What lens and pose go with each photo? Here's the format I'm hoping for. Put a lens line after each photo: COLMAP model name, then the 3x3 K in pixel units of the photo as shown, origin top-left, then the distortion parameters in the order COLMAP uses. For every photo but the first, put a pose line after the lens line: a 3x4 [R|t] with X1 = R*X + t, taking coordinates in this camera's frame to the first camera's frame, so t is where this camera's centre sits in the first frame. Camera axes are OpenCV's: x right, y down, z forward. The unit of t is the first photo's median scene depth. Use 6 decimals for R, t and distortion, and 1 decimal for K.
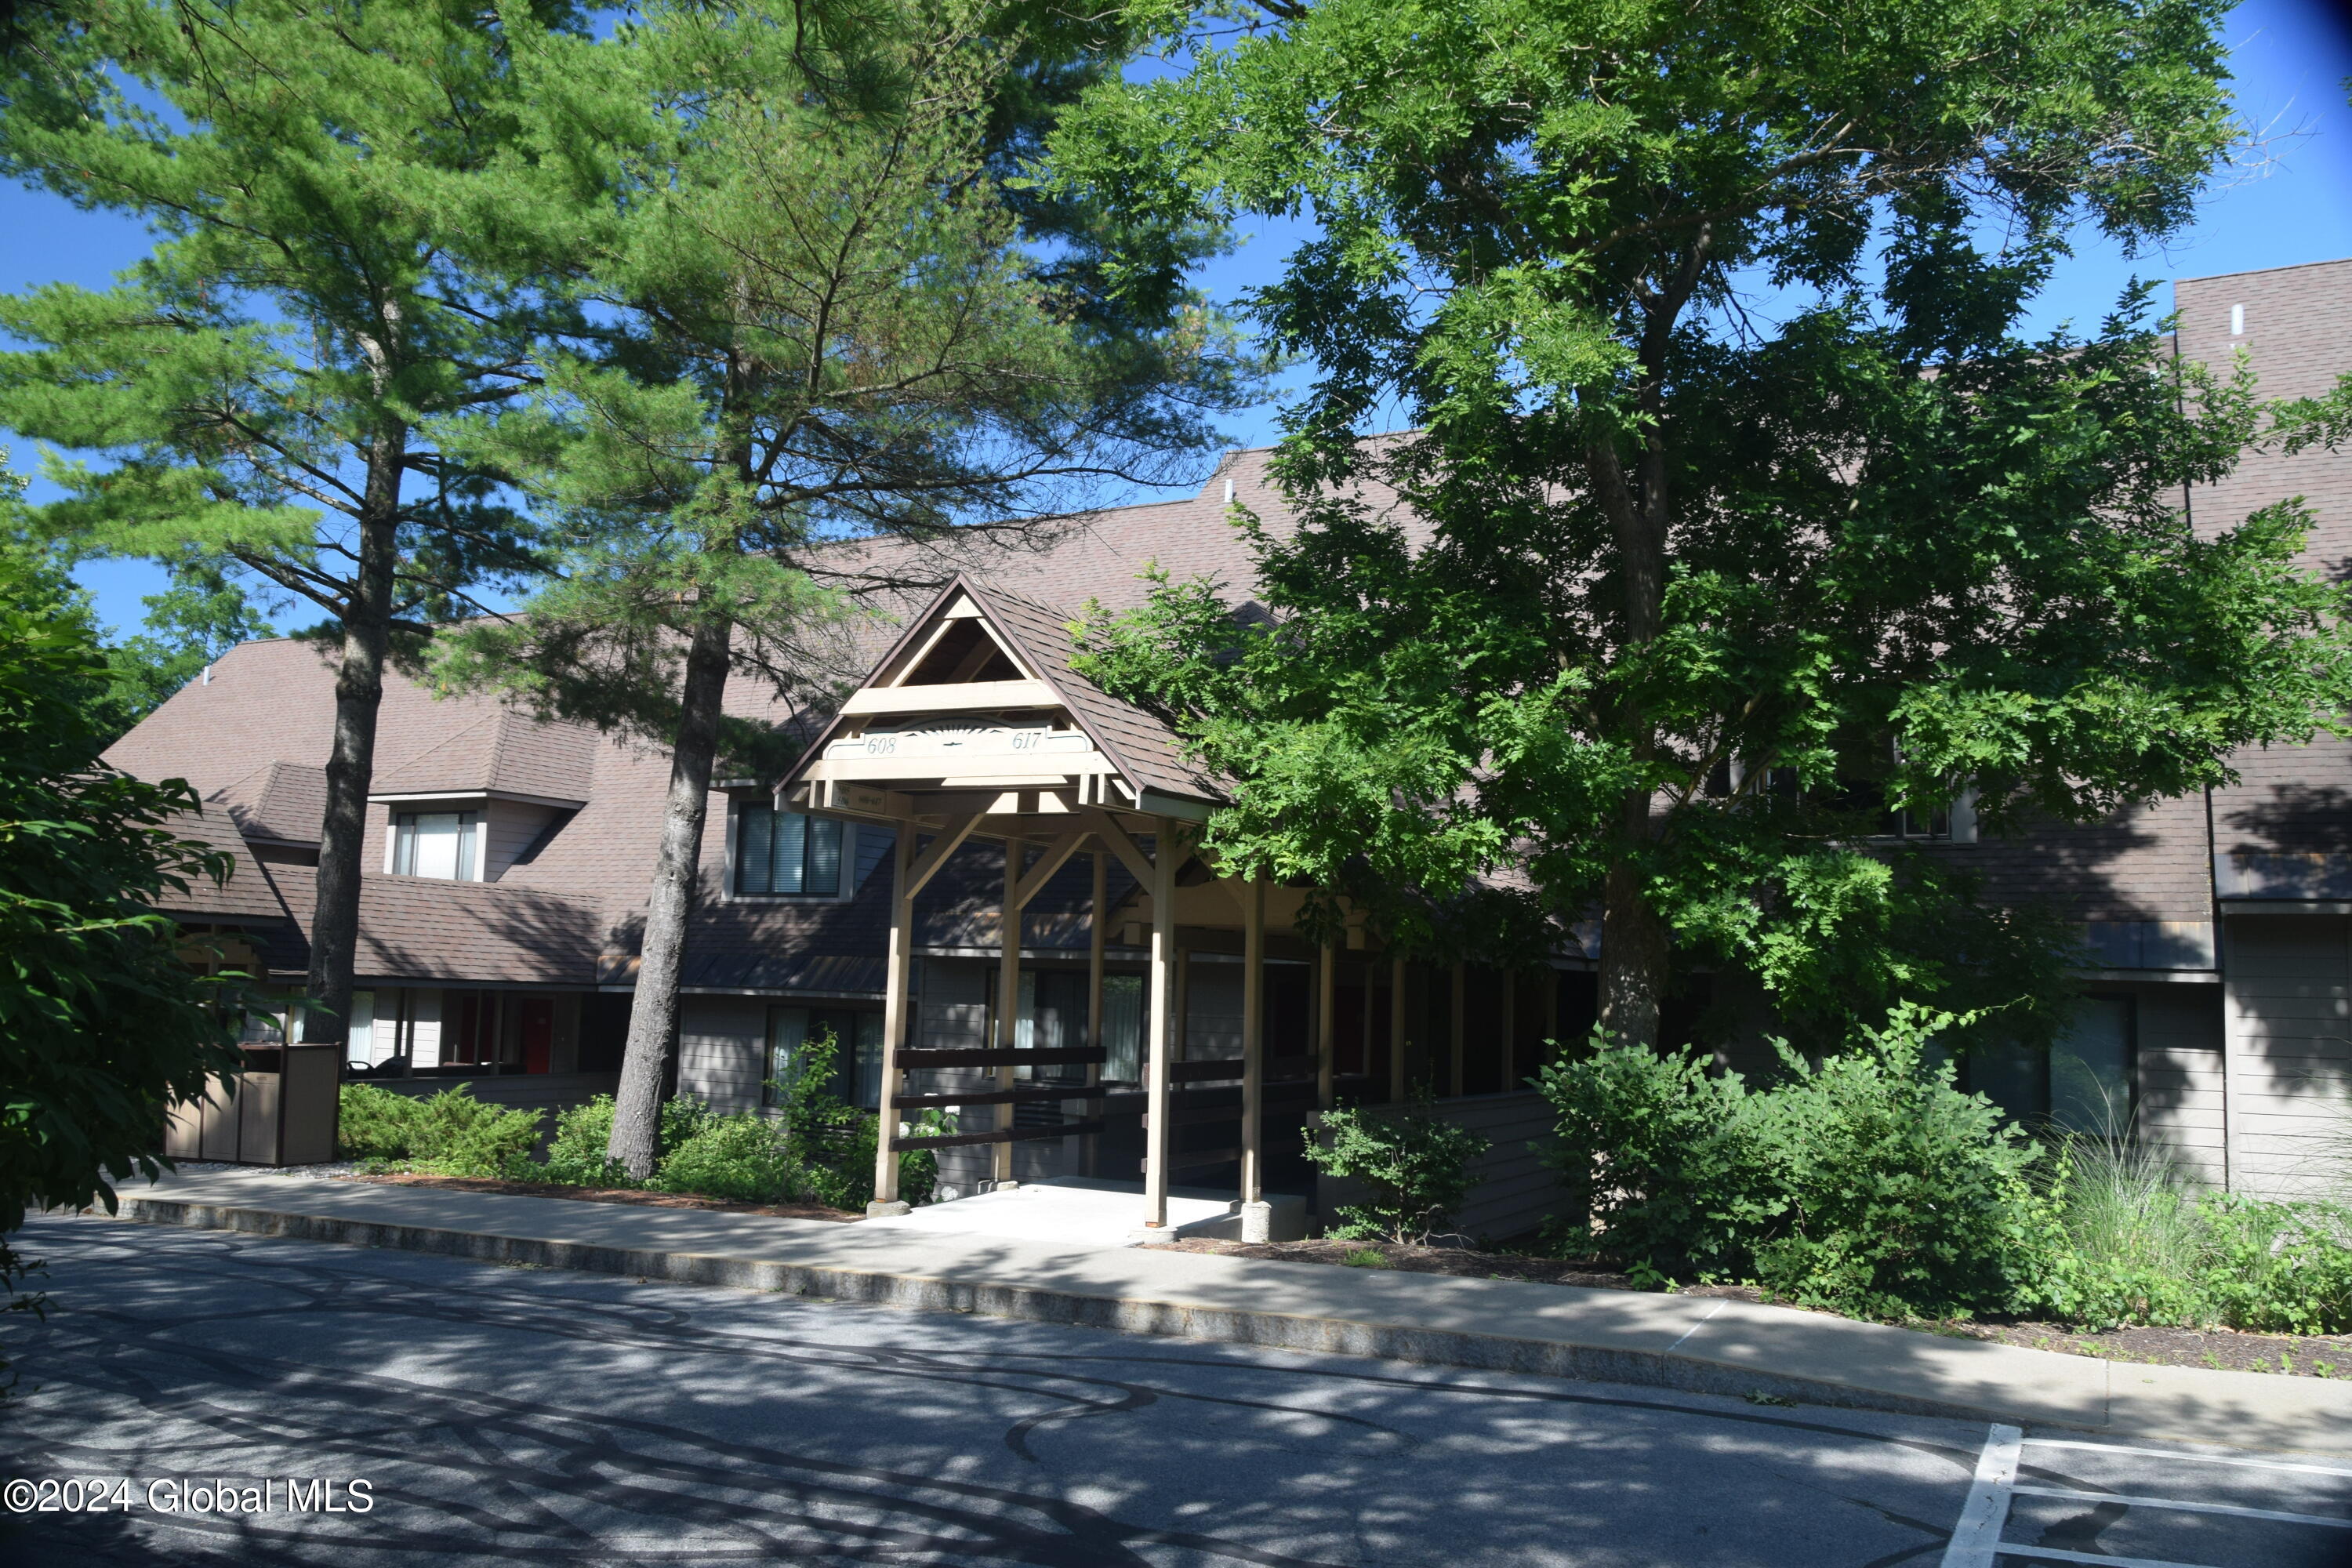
lens RADIAL K [[1799.6, 0, 1176.0], [0, 1799.6, 784.0], [0, 0, 1]] dist [-0.037458, 0.007147]
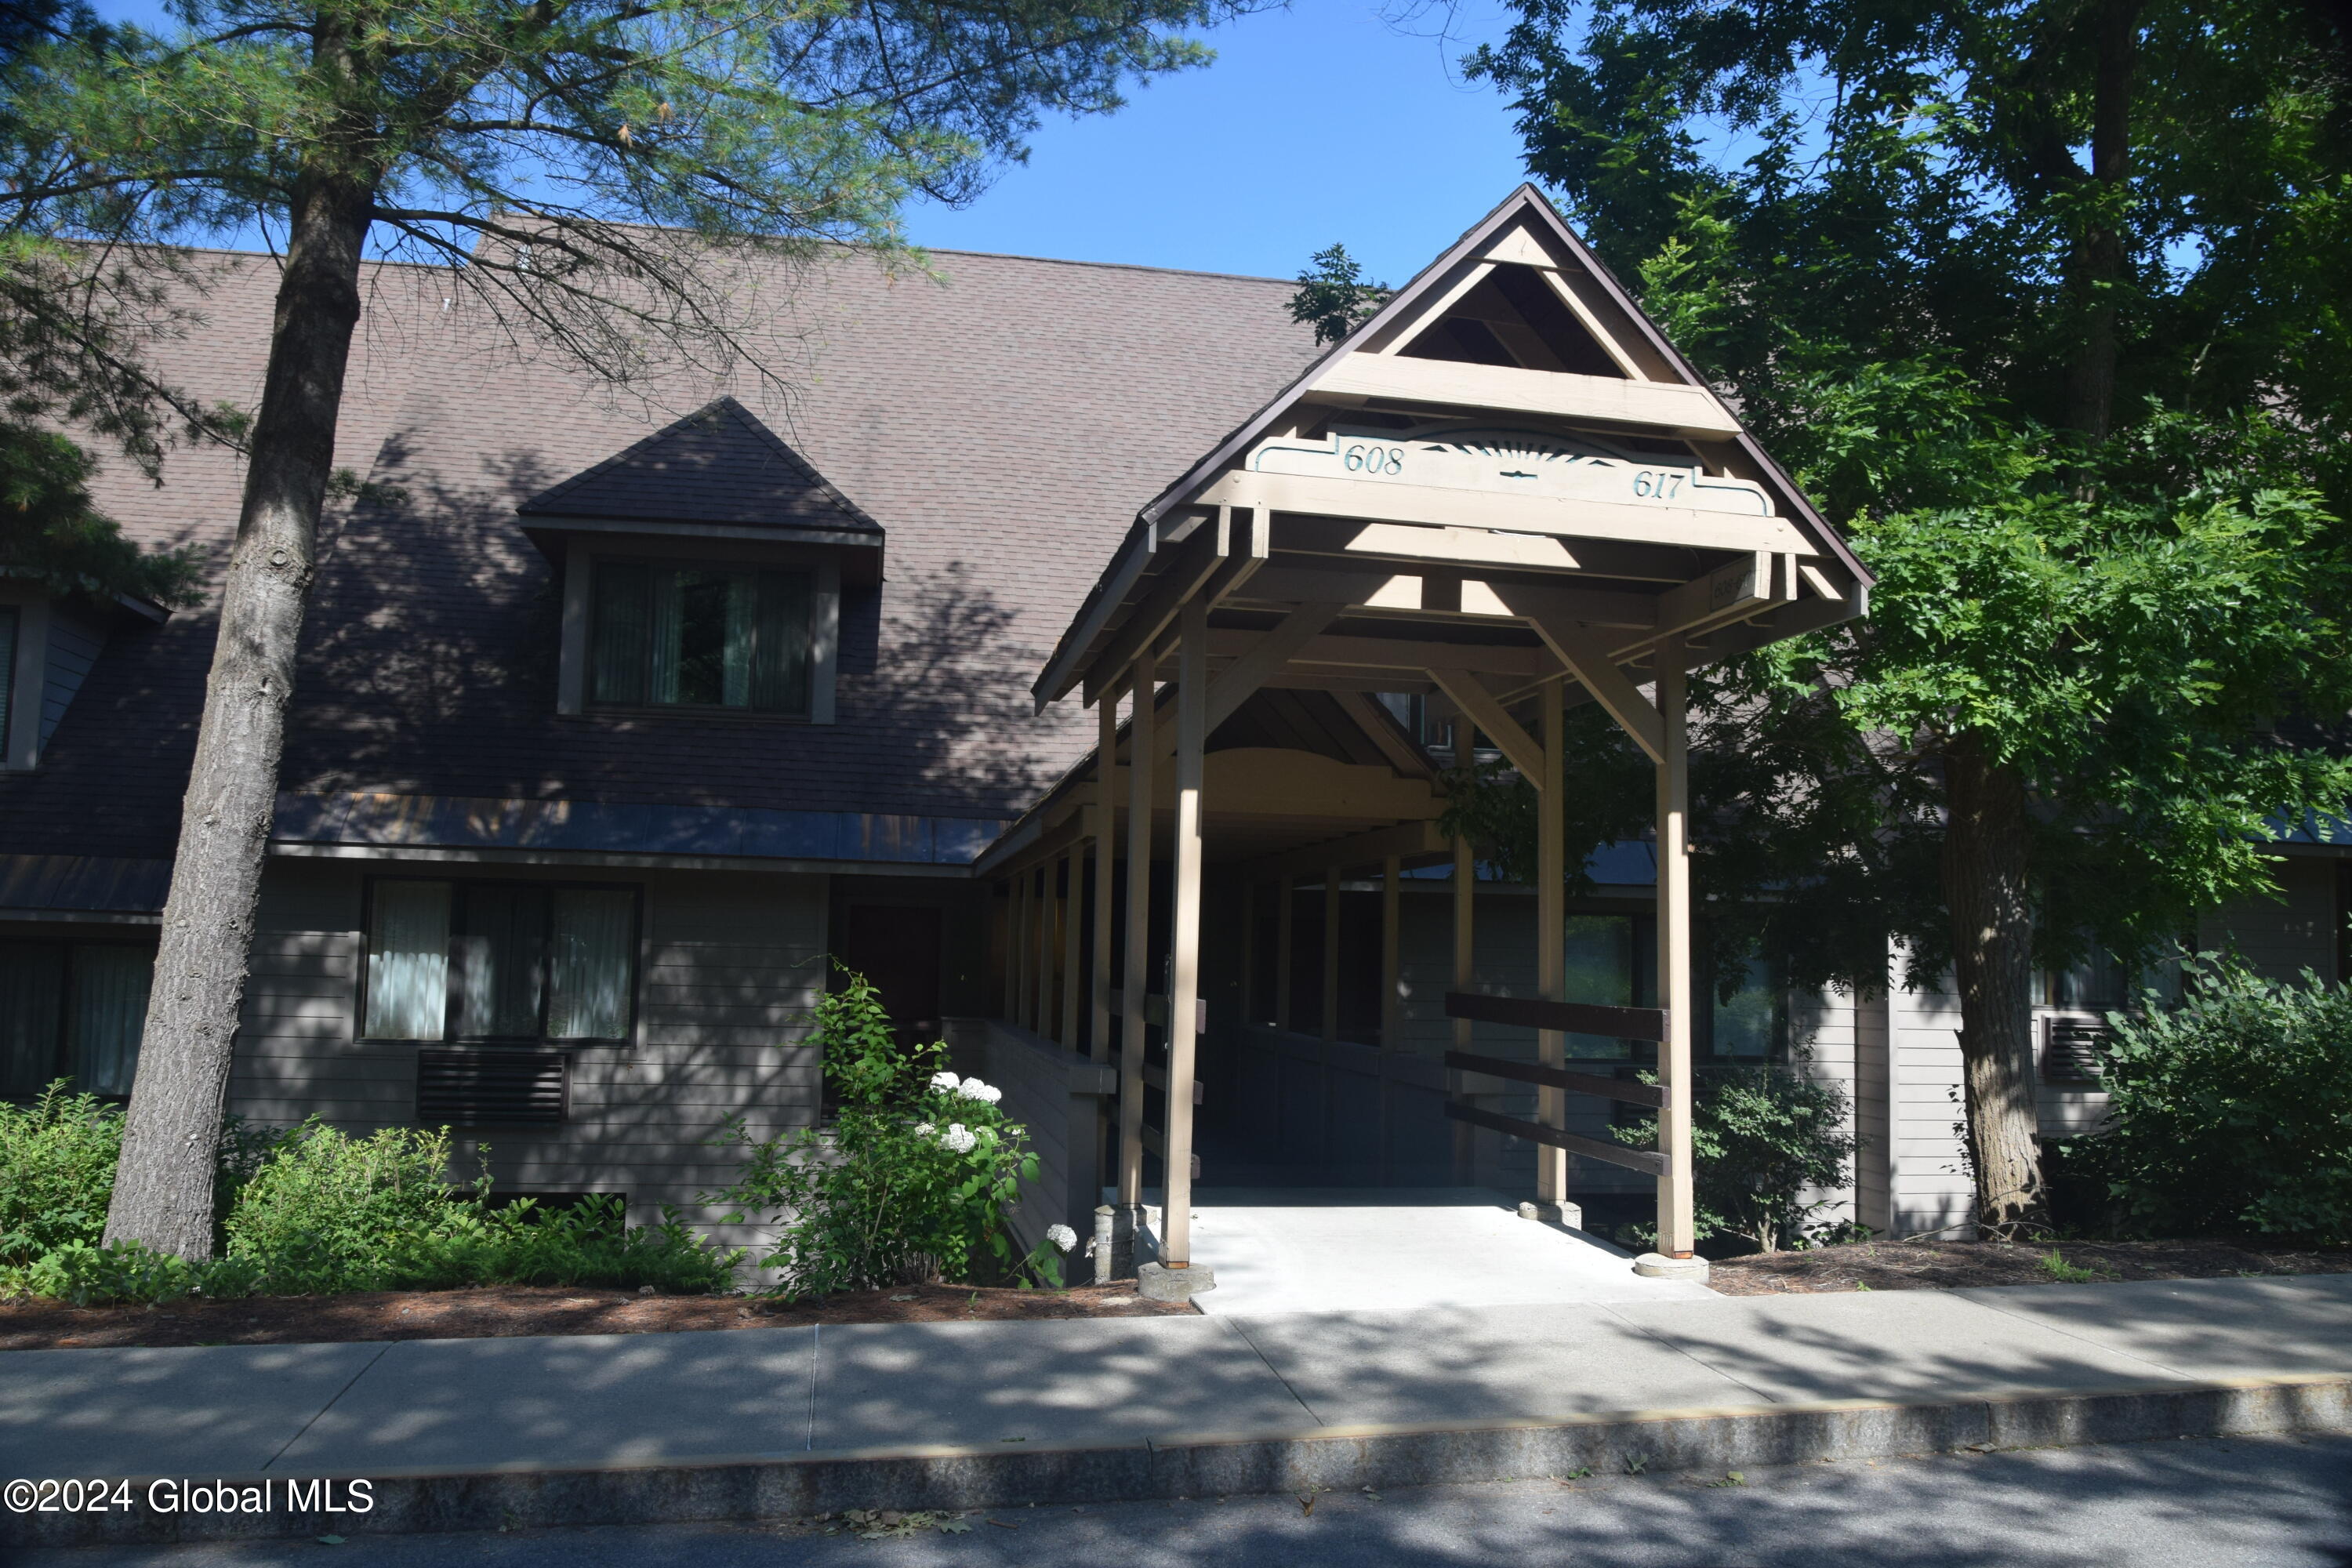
lens RADIAL K [[1799.6, 0, 1176.0], [0, 1799.6, 784.0], [0, 0, 1]] dist [-0.037458, 0.007147]
pose [[0.788120, 0.048824, 0.613582, -0.538618], [-0.071174, 0.997391, 0.012057, 0.075168], [-0.611393, -0.053174, 0.789539, 0.576036]]
